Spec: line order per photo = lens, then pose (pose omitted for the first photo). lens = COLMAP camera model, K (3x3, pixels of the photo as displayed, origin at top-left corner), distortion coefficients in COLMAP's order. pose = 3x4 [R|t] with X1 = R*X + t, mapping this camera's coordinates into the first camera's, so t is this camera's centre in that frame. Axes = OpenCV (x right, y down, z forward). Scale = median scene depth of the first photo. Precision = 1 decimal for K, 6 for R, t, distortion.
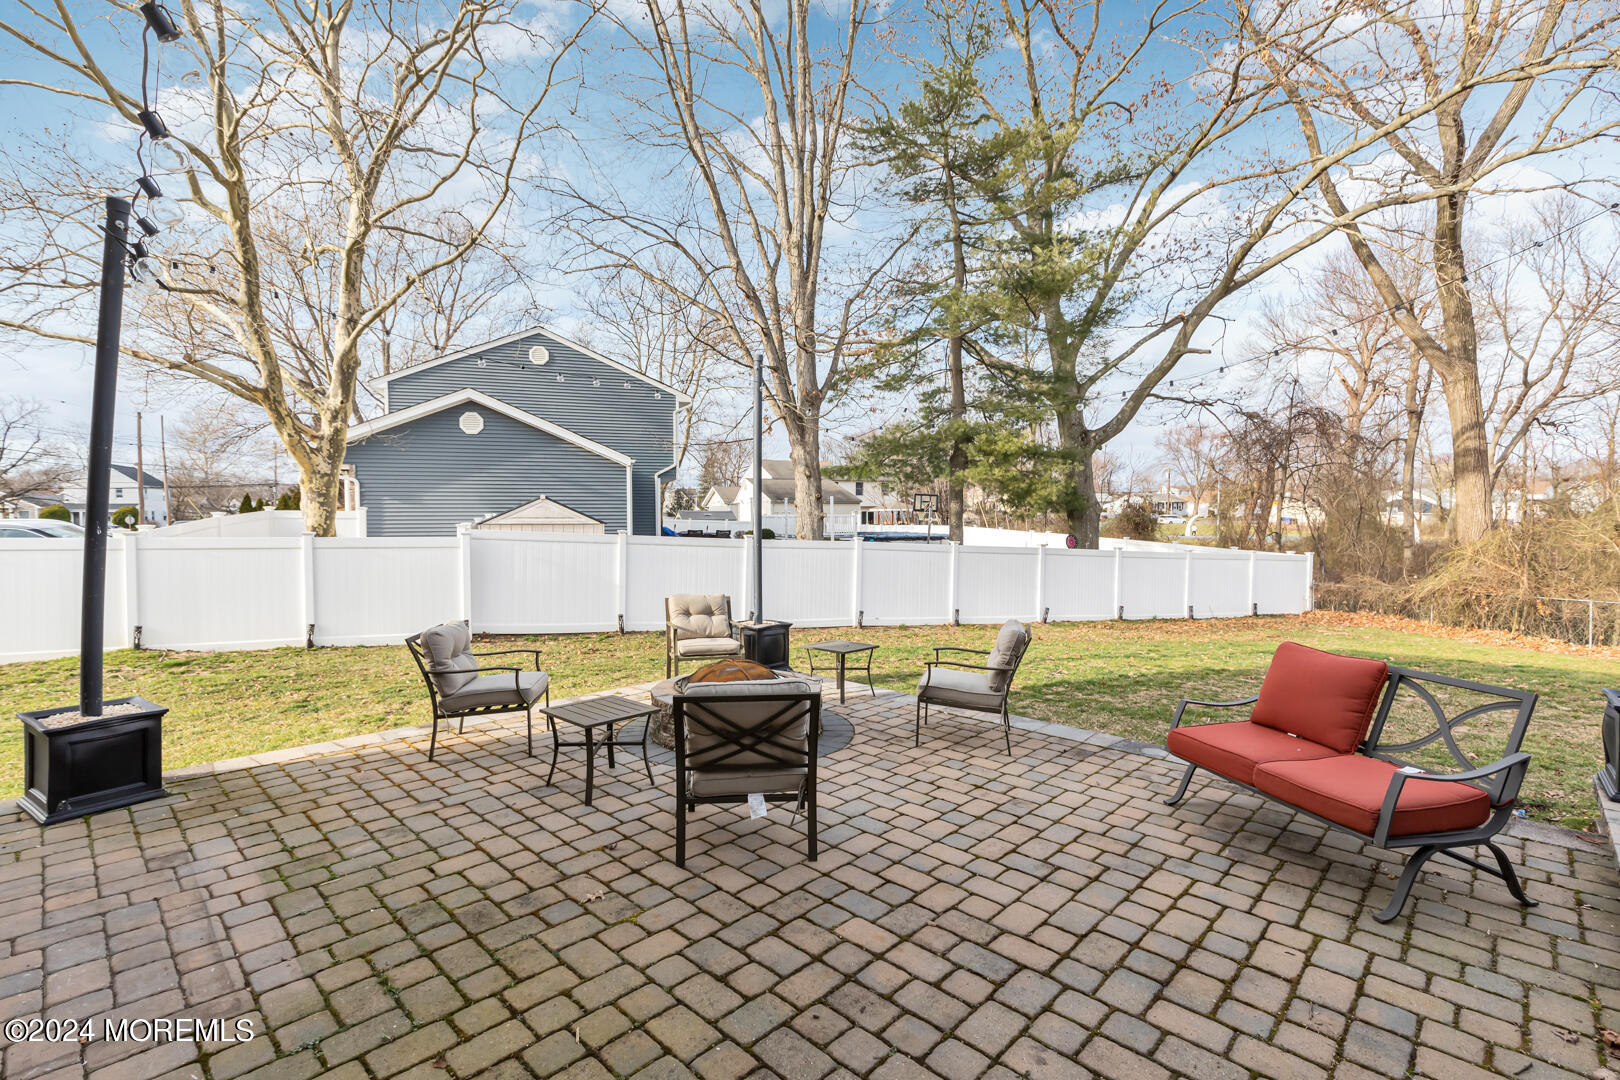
lens RADIAL K [[745.9, 0, 810.0], [0, 745.9, 540.0], [0, 0, 1]] dist [-0.000688, -0.000599]
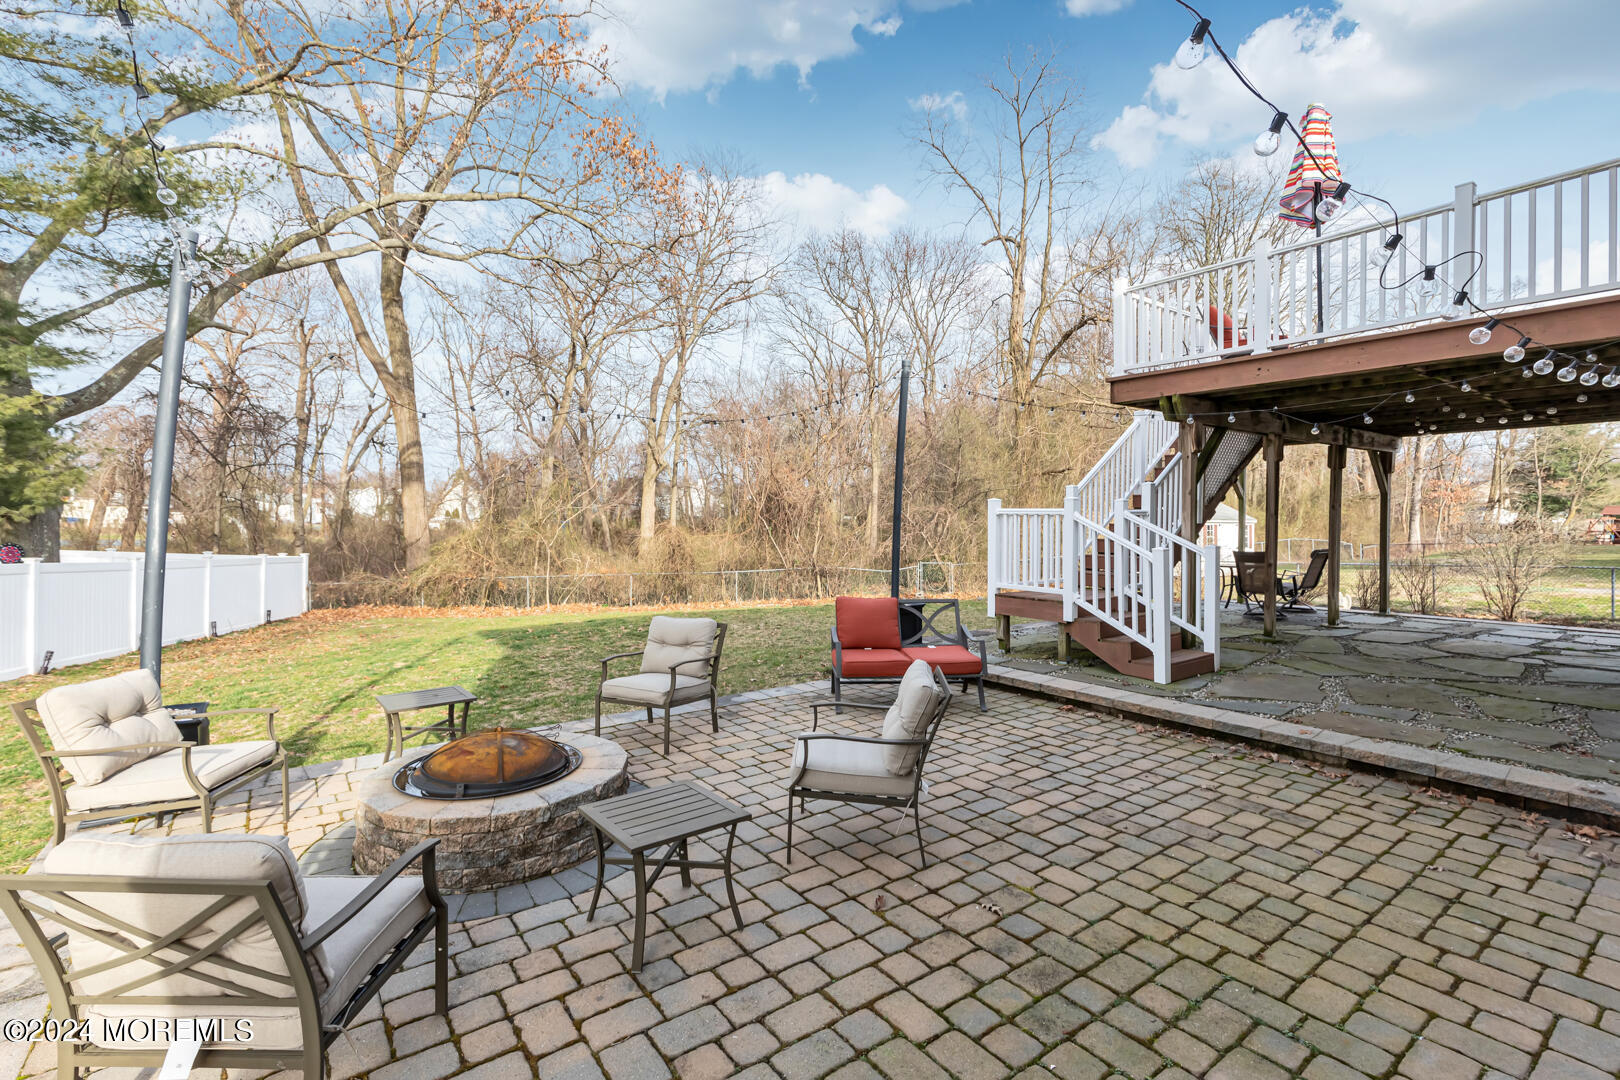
lens RADIAL K [[737.0, 0, 812.7], [0, 737.0, 530.6], [0, 0, 1]] dist [0.002218, 0.000370]
pose [[0.155411, -0.016431, 0.987713, -1.195203], [0.028684, 0.999515, 0.012114, -0.037941], [-0.987433, 0.026449, 0.155807, 0.995622]]
